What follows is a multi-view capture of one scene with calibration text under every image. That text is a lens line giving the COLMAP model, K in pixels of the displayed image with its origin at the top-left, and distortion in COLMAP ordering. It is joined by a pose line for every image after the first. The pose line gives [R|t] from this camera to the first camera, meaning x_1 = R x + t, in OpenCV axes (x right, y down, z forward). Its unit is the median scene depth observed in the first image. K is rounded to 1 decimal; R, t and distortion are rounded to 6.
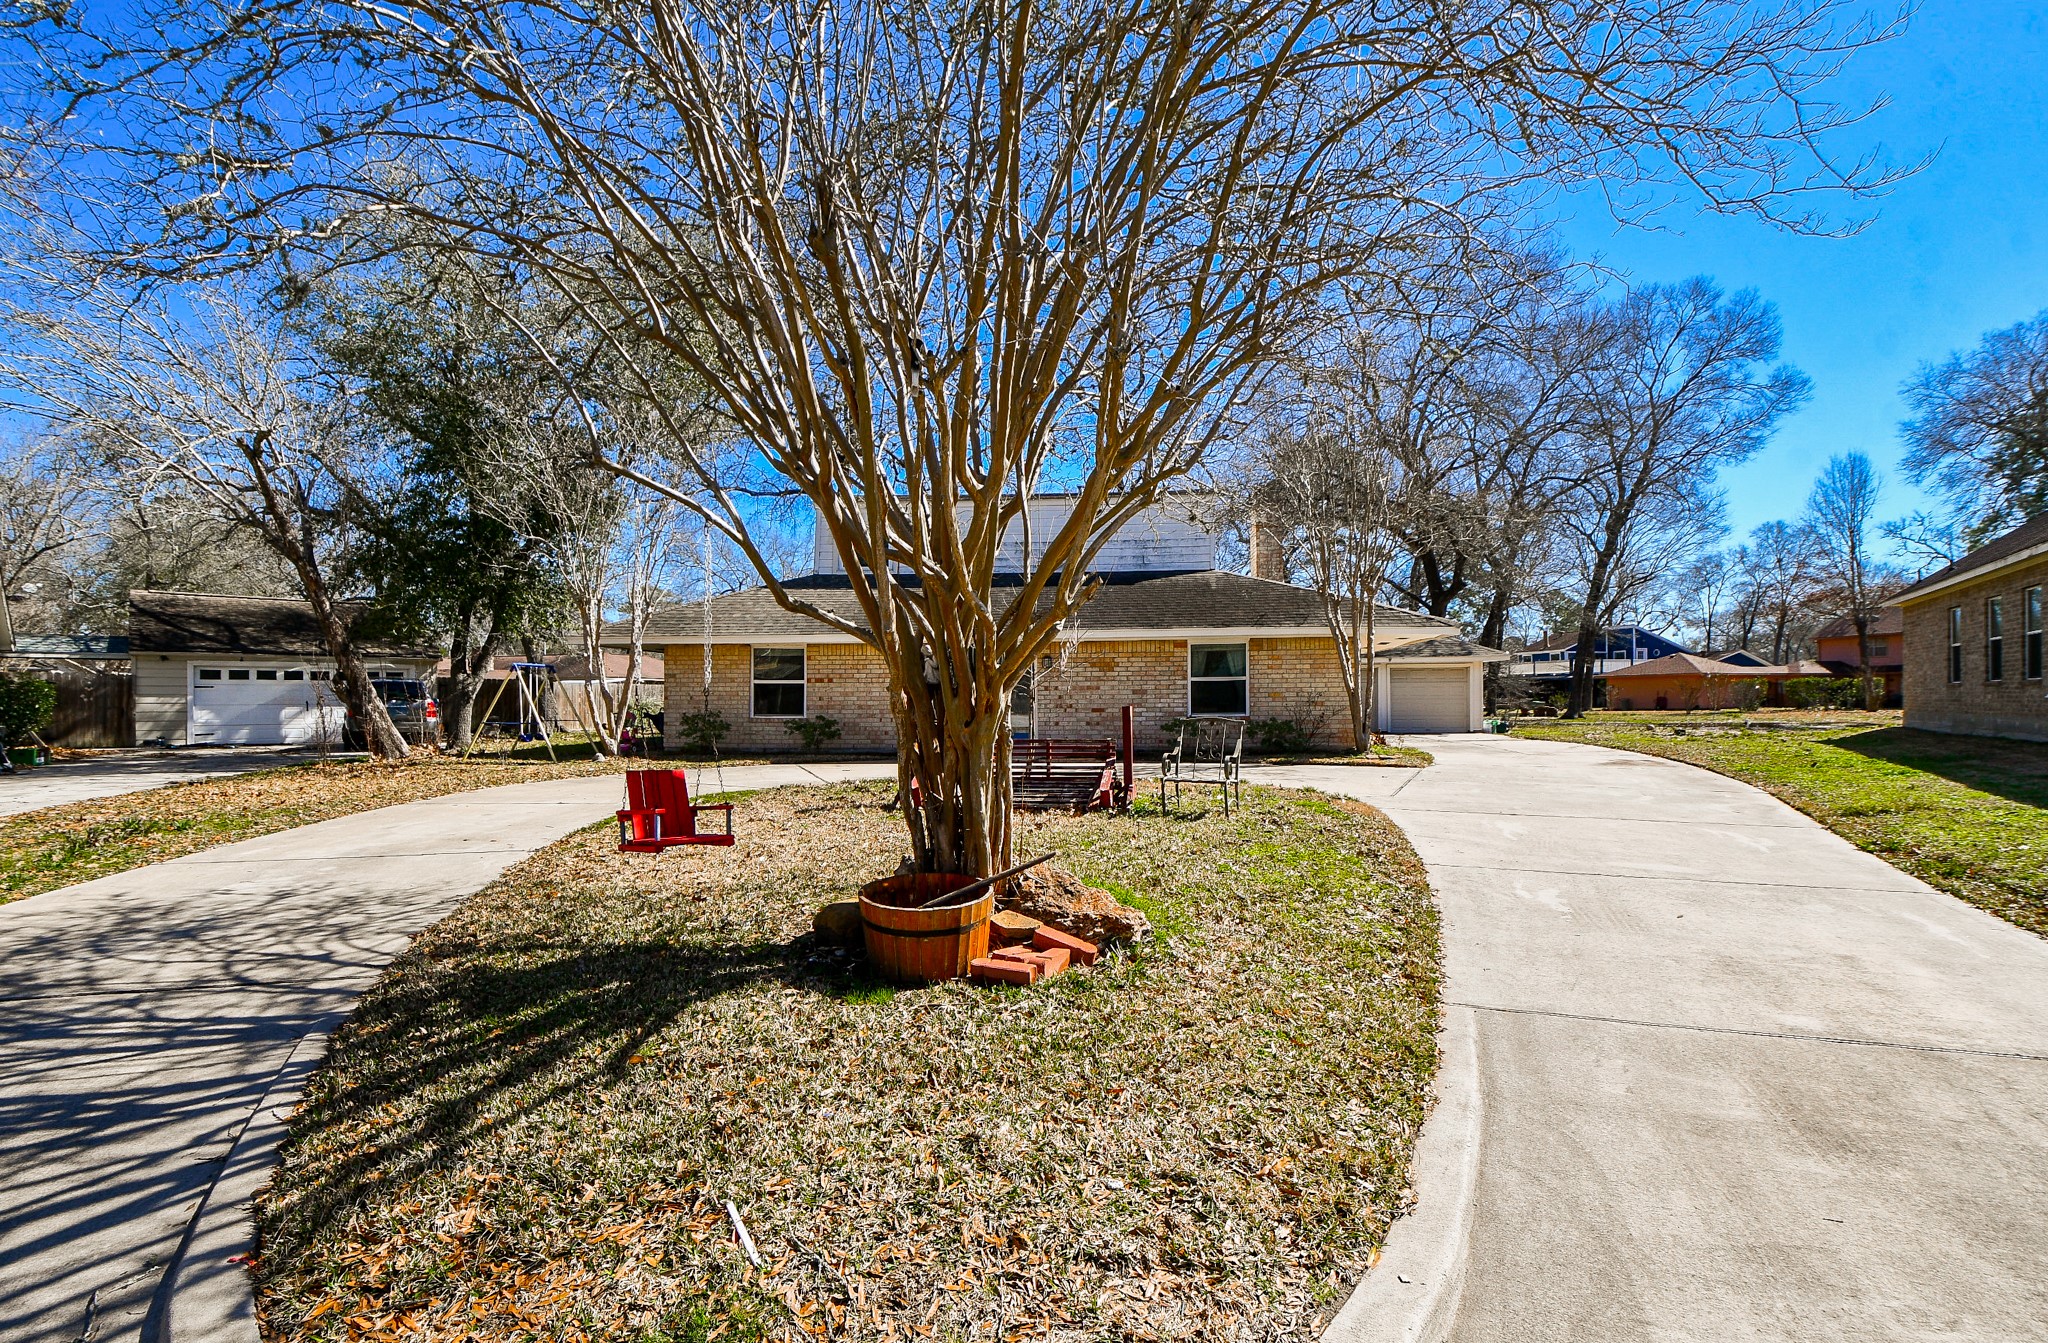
lens RADIAL K [[948.5, 0, 1019.0], [0, 948.5, 703.3], [0, 0, 1]] dist [-0.000883, -0.019253]
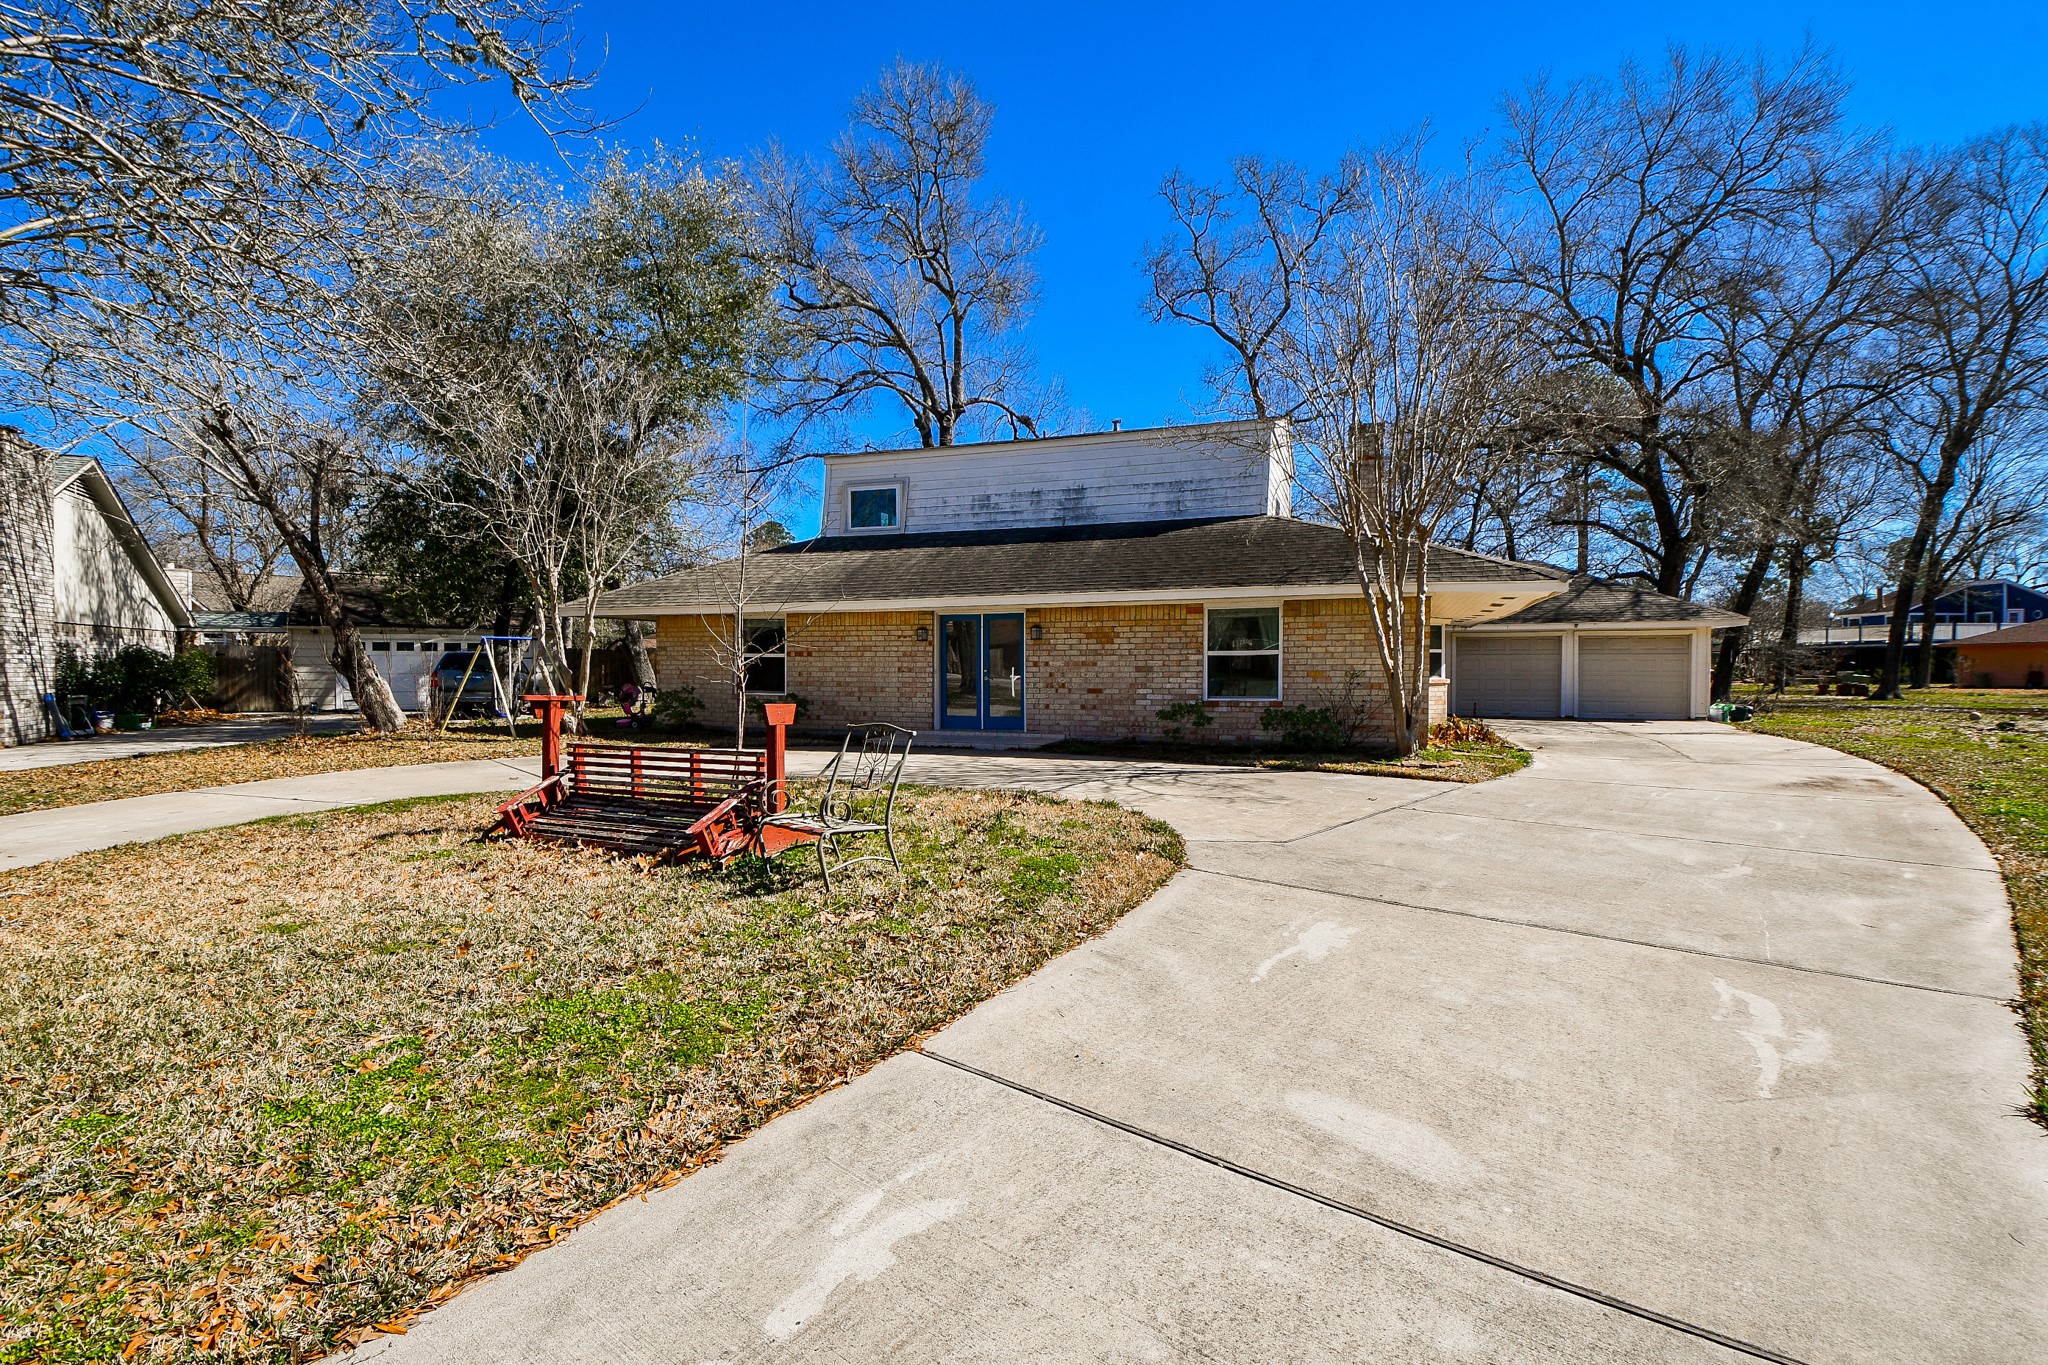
lens RADIAL K [[916.0, 0, 1033.5], [0, 916.0, 695.0], [0, 0, 1]] dist [0.001867, -0.017090]
pose [[0.964812, 0.013357, -0.262600, 0.181591], [-0.005861, 0.999553, 0.029309, -0.009212], [0.262874, -0.026738, 0.964460, 0.166143]]
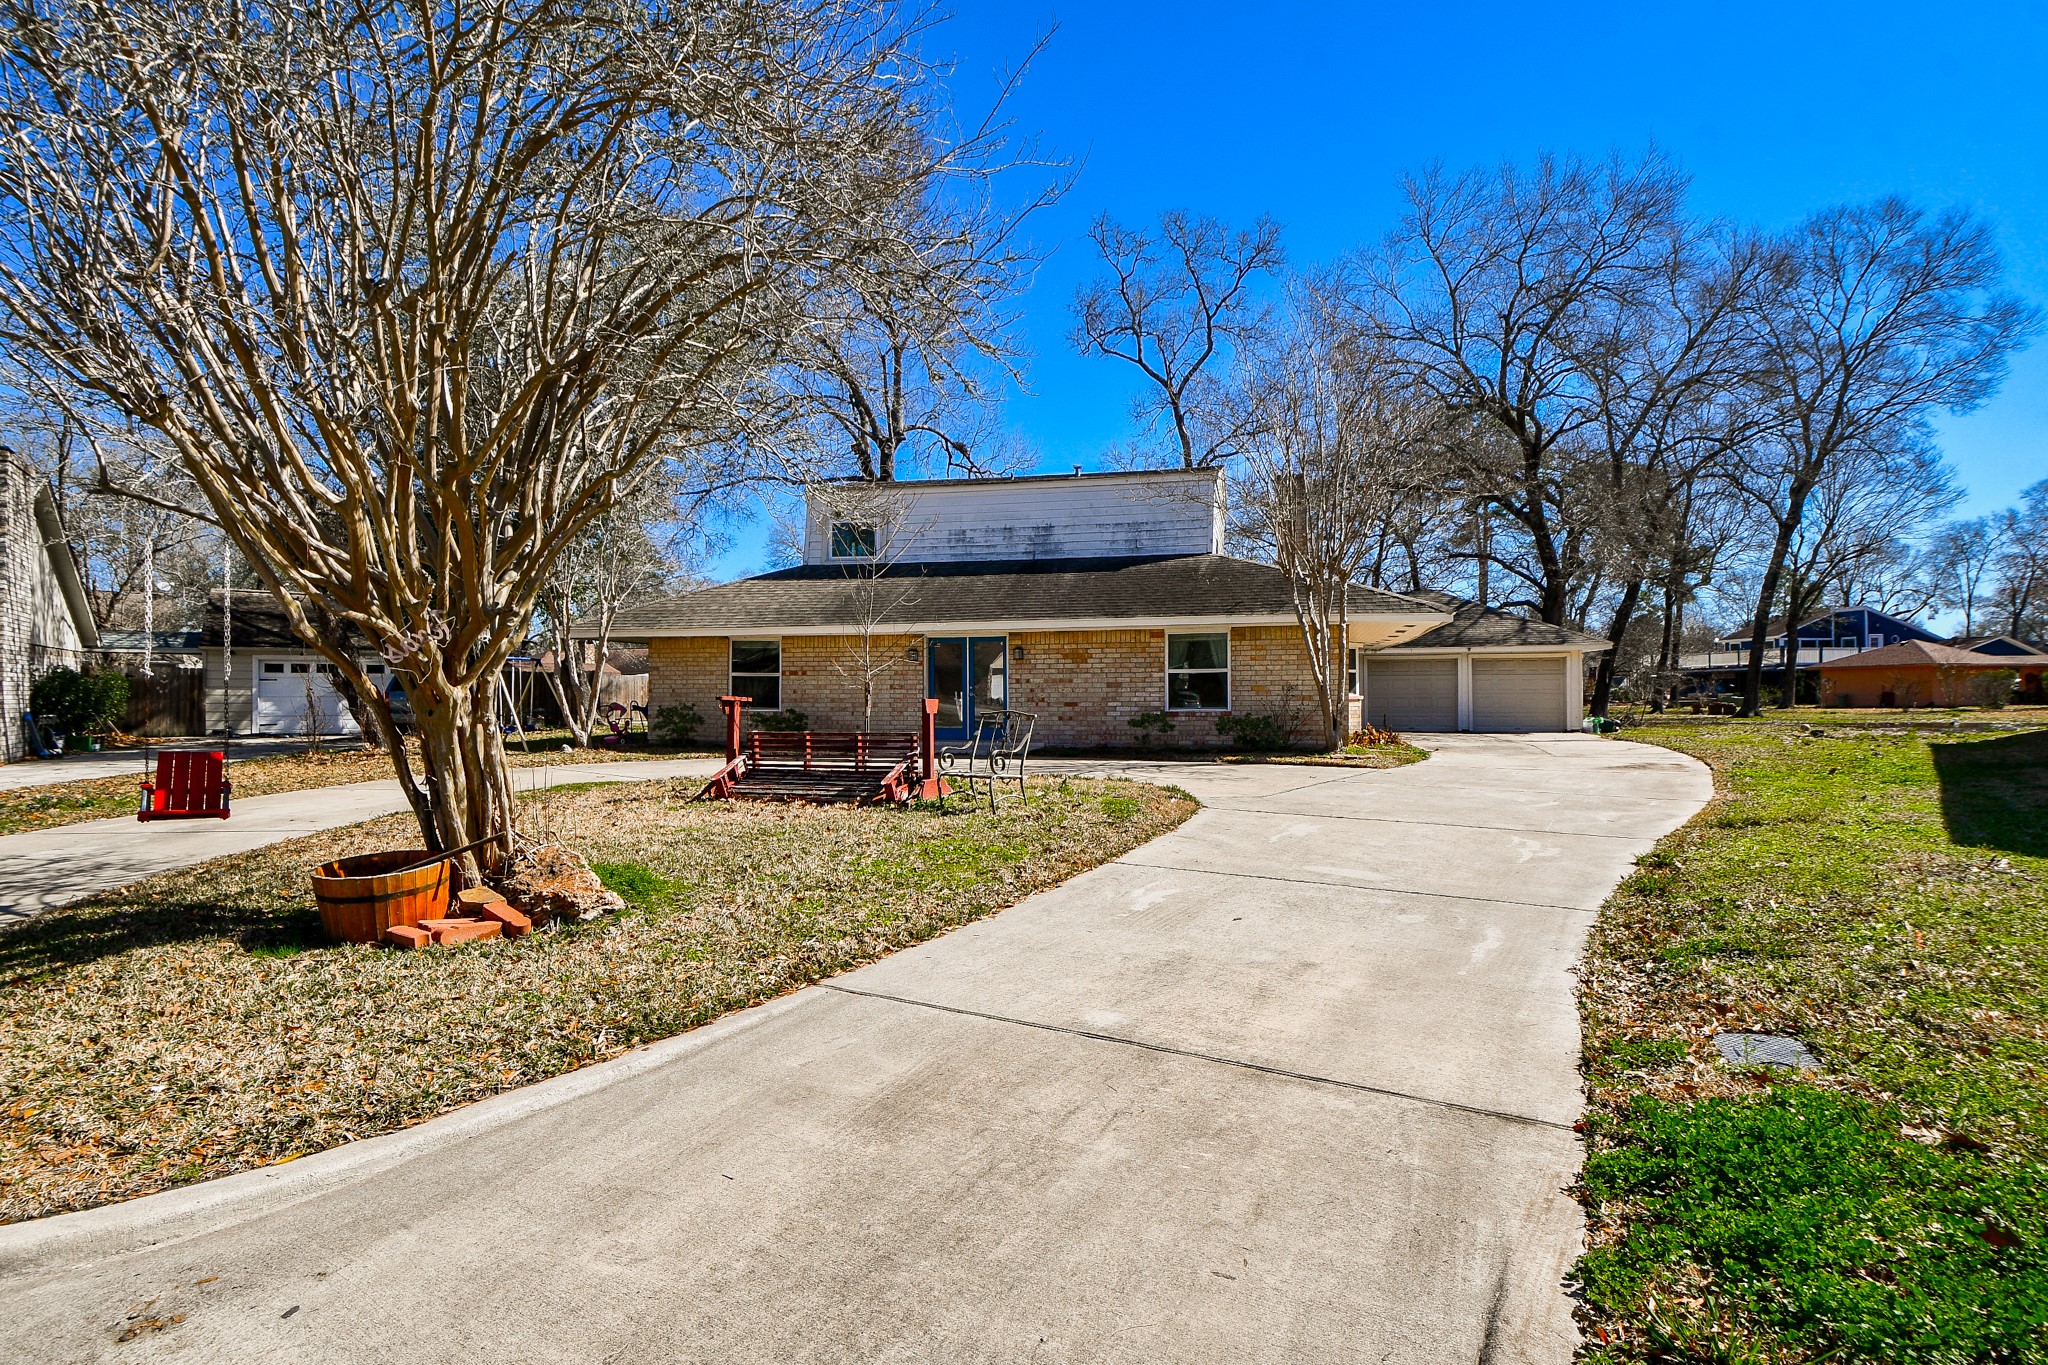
lens RADIAL K [[1025.4, 0, 1037.8], [0, 1025.4, 692.8], [0, 0, 1]] dist [0.003648, -0.020236]
pose [[0.989585, 0.001812, -0.143939, 0.149476], [-0.002525, 0.999985, -0.004775, 0.000500], [0.143928, 0.005089, 0.989575, -0.013254]]
